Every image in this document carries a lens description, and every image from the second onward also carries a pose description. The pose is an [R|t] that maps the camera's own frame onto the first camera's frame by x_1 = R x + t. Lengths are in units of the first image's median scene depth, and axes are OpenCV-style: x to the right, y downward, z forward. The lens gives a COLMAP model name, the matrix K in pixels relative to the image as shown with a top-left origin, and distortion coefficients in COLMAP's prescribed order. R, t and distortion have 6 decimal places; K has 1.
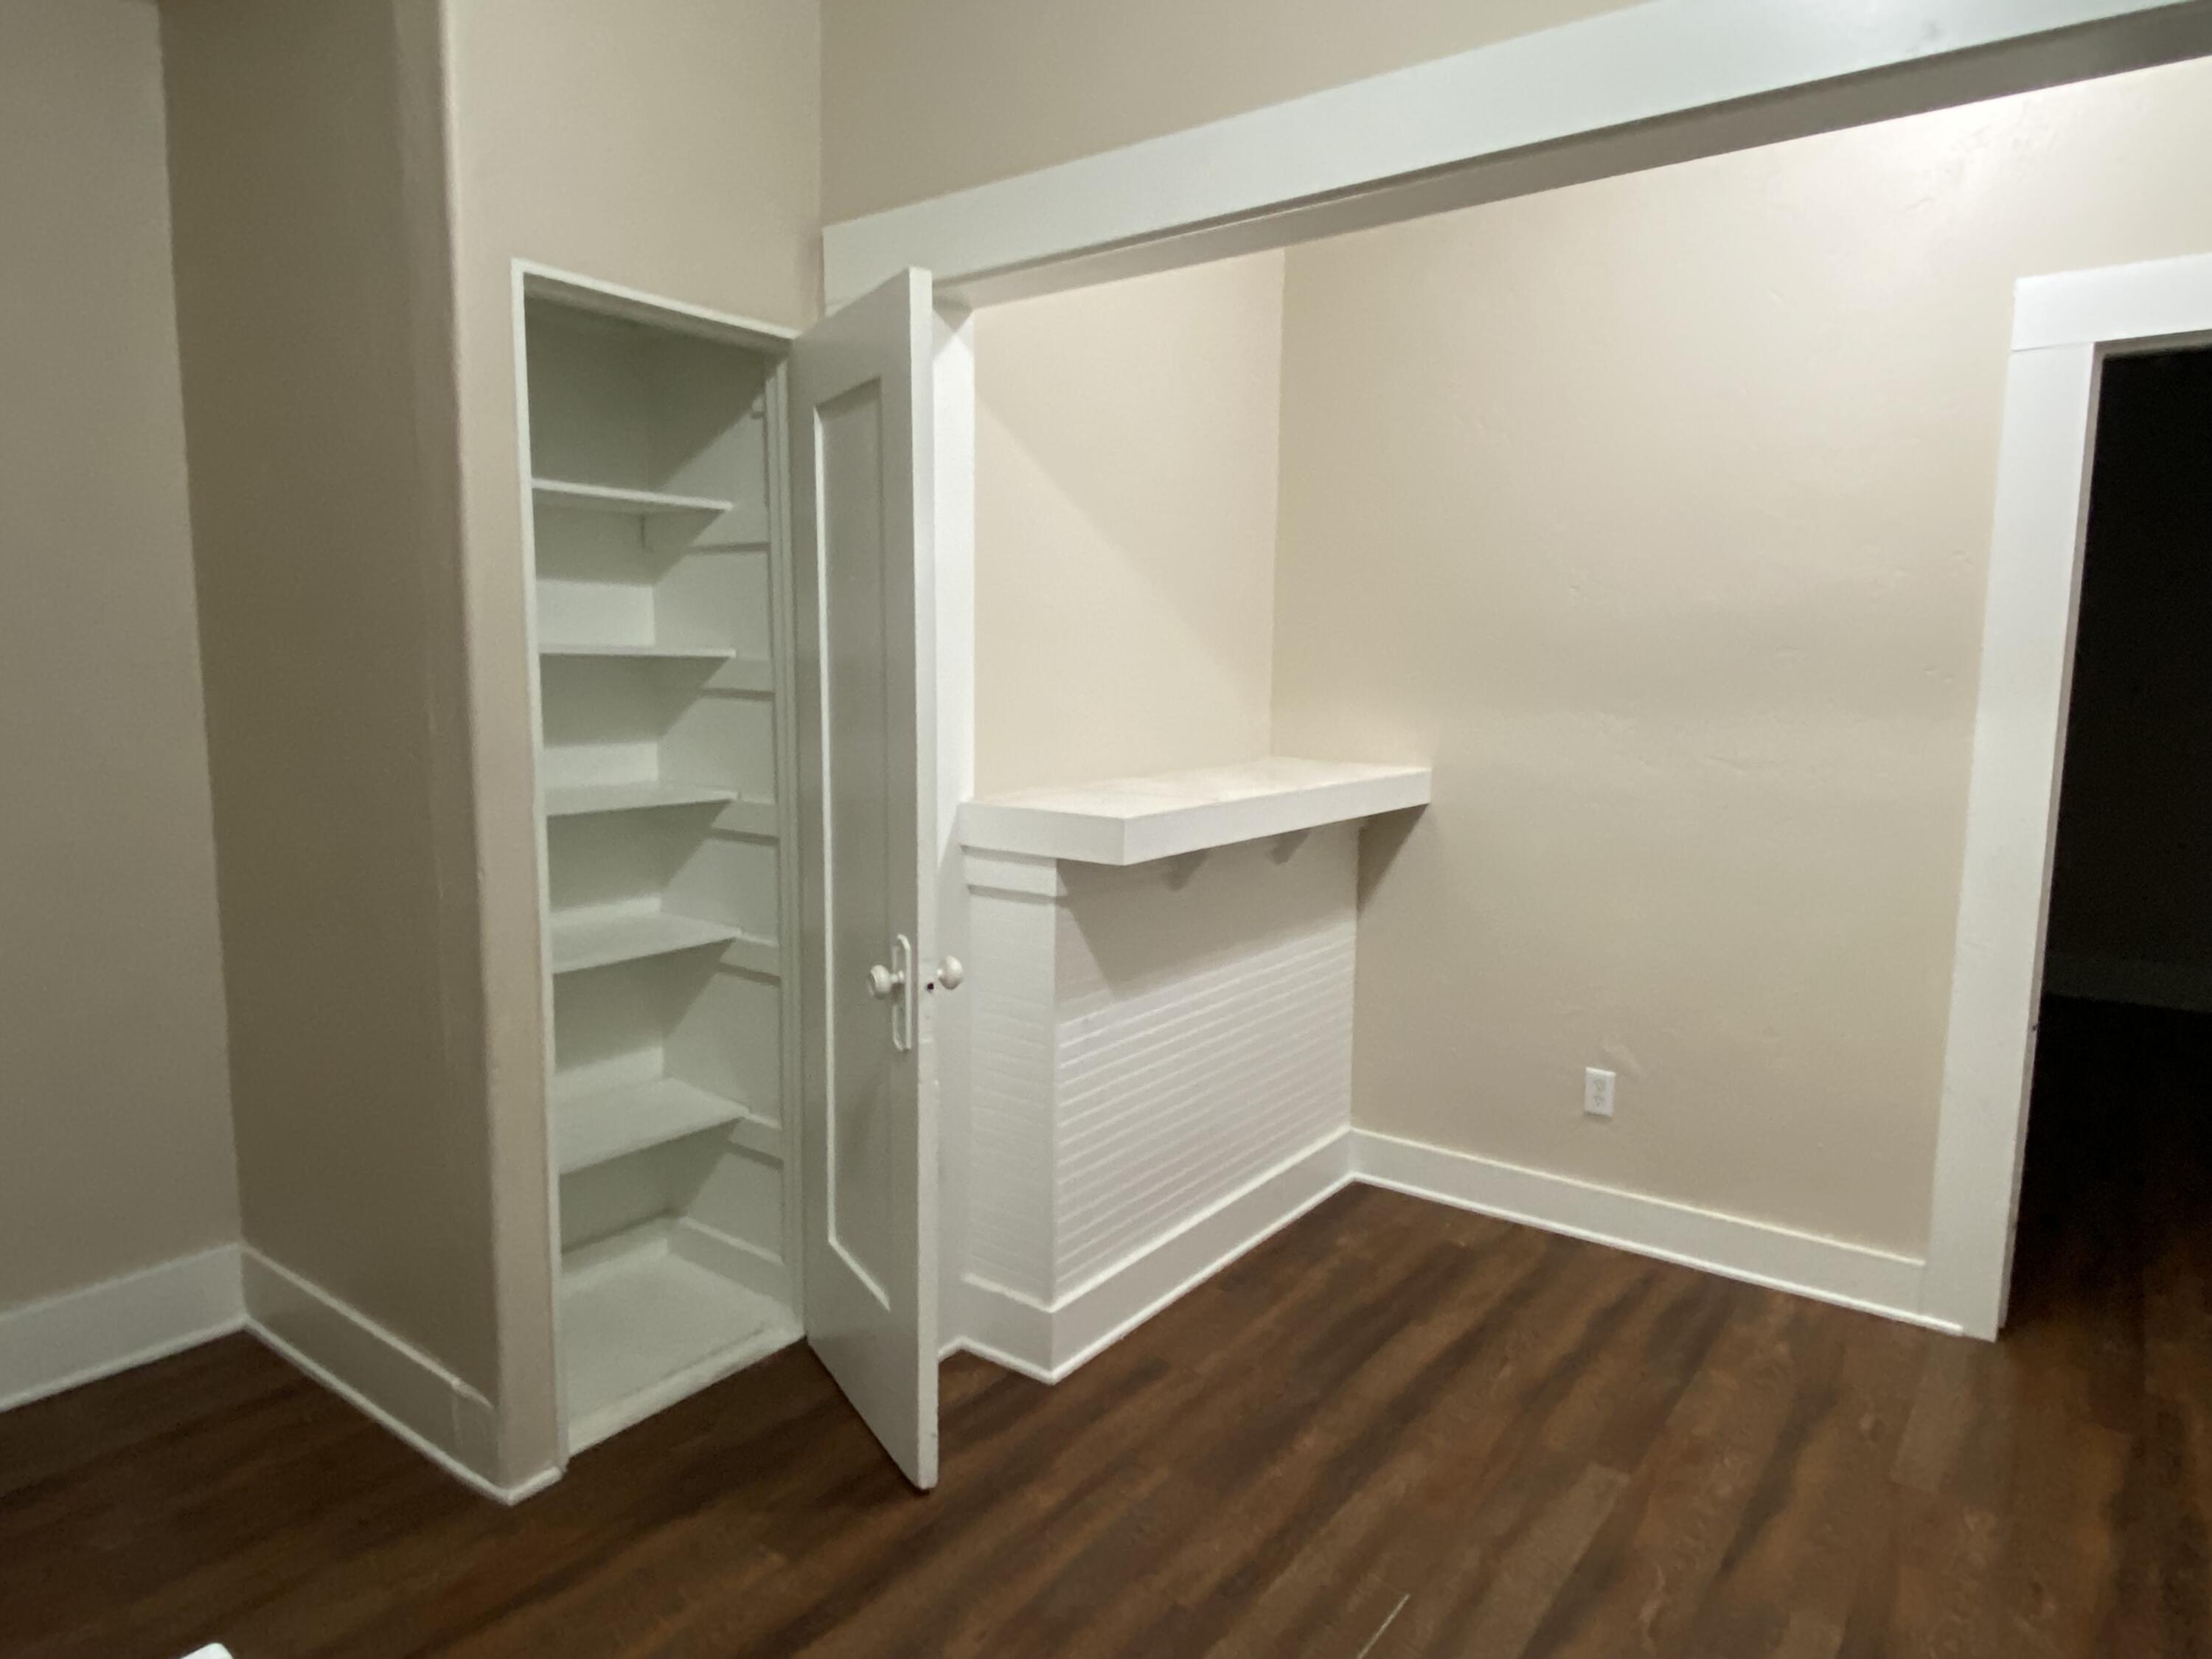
lens RADIAL K [[1370.8, 0, 1104.3], [0, 1370.8, 818.1], [0, 0, 1]] dist [0.052771, -0.042438]
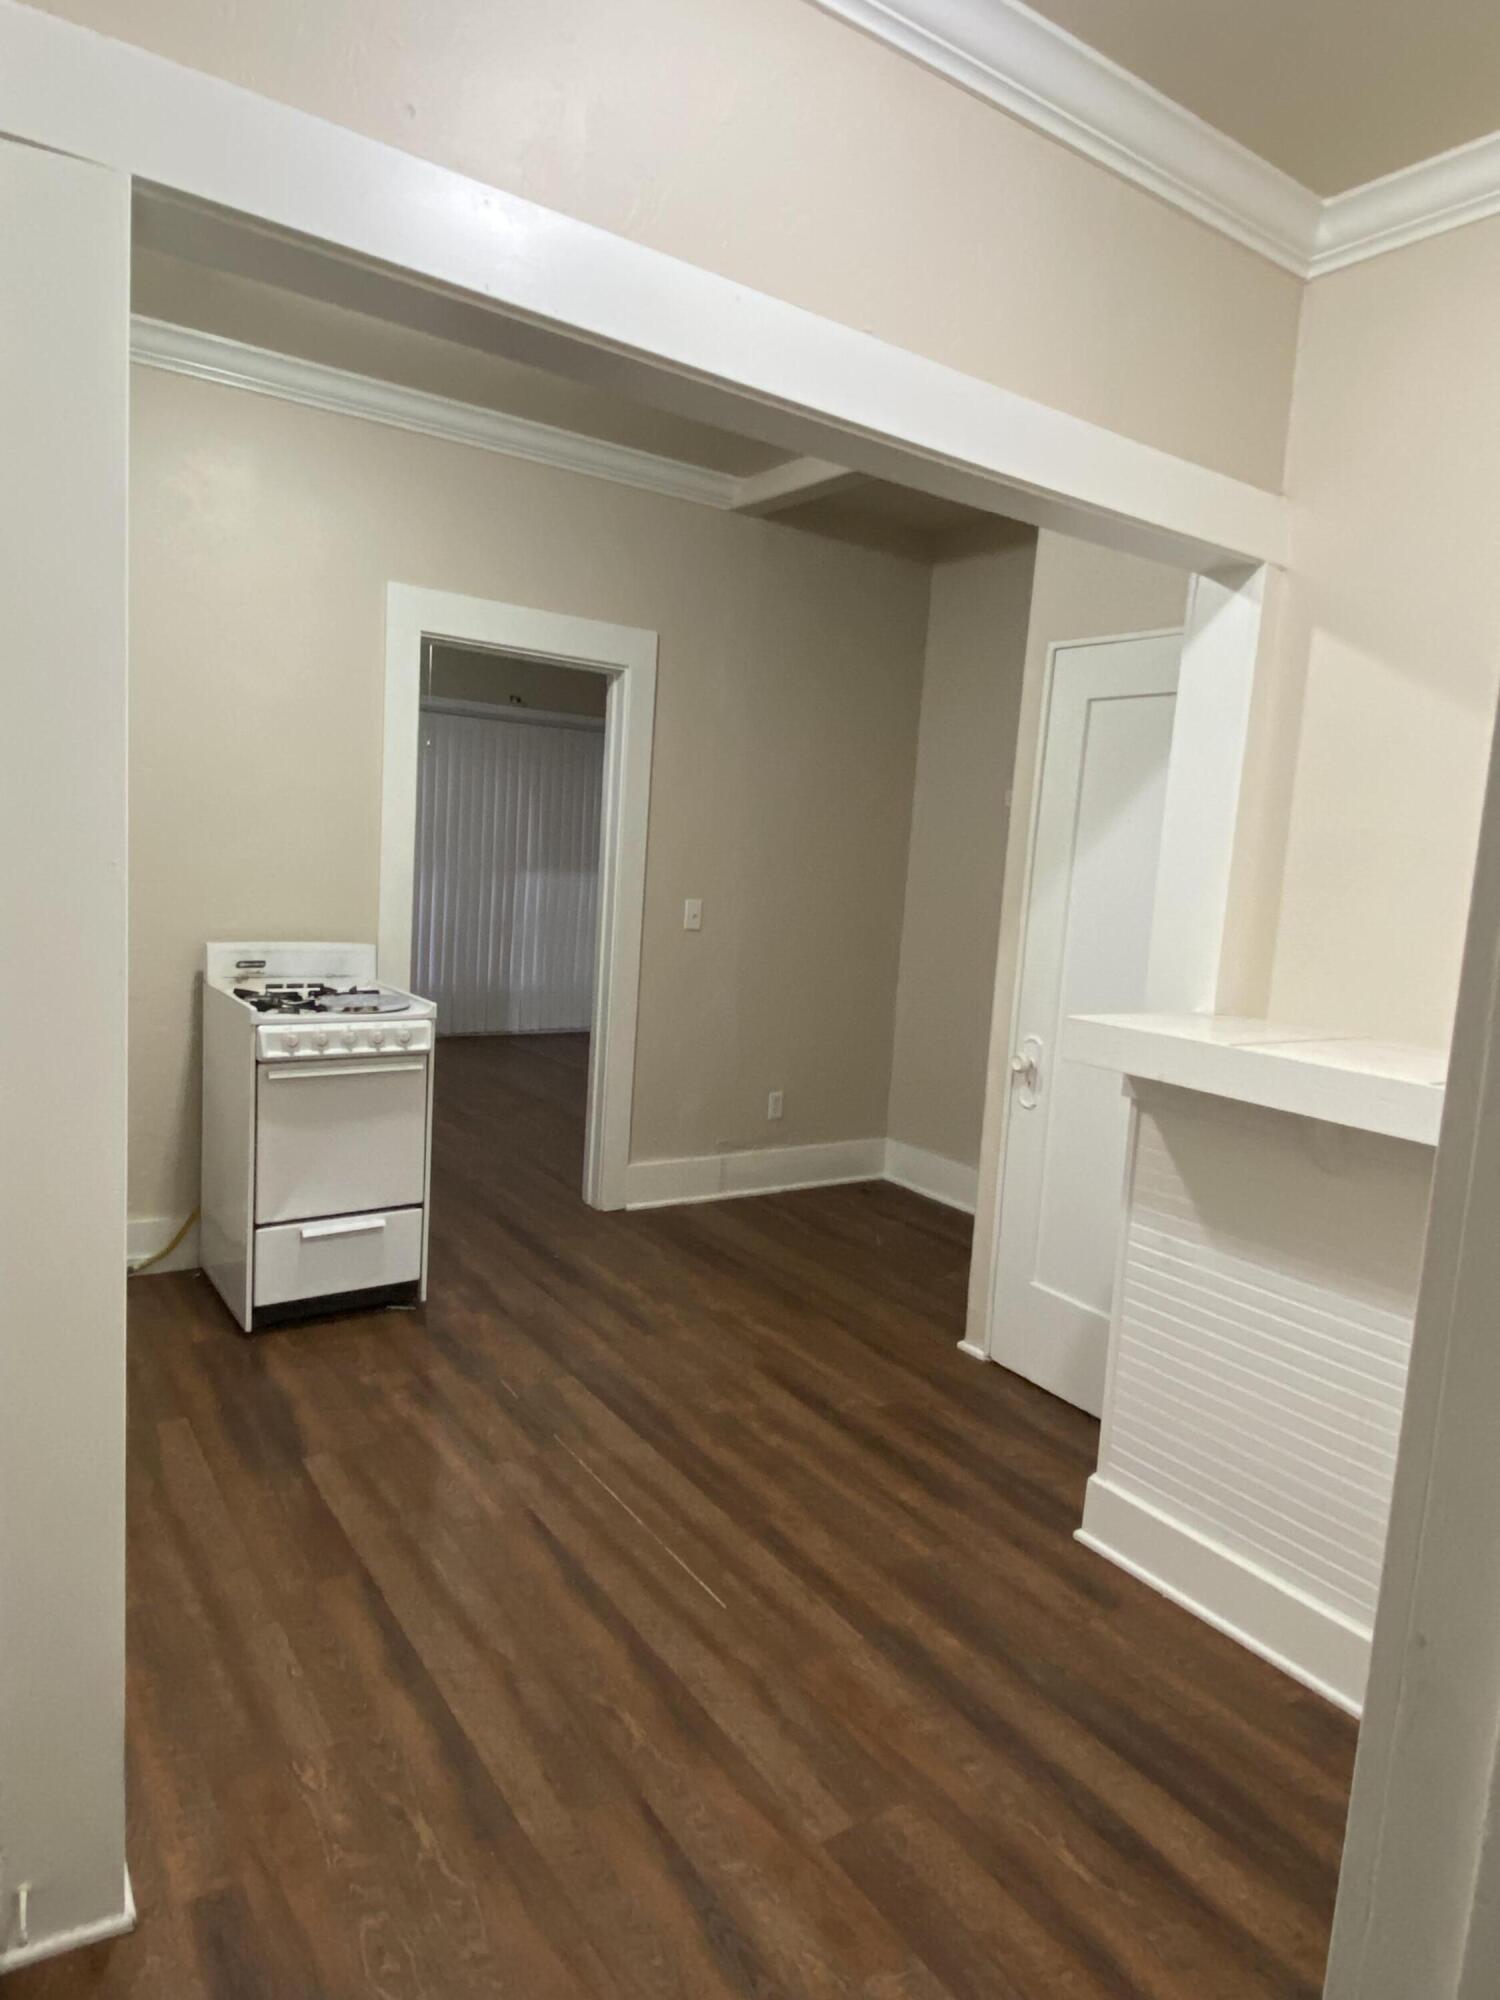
lens RADIAL K [[1239.4, 0, 749.2], [0, 1239.4, 1004.4], [0, 0, 1]] dist [0.052771, -0.042438]
pose [[-0.328234, 0.085832, -0.940689, 1.051255], [-0.190318, 0.969431, 0.154862, -0.116526], [0.925225, 0.229861, -0.301865, 1.071501]]
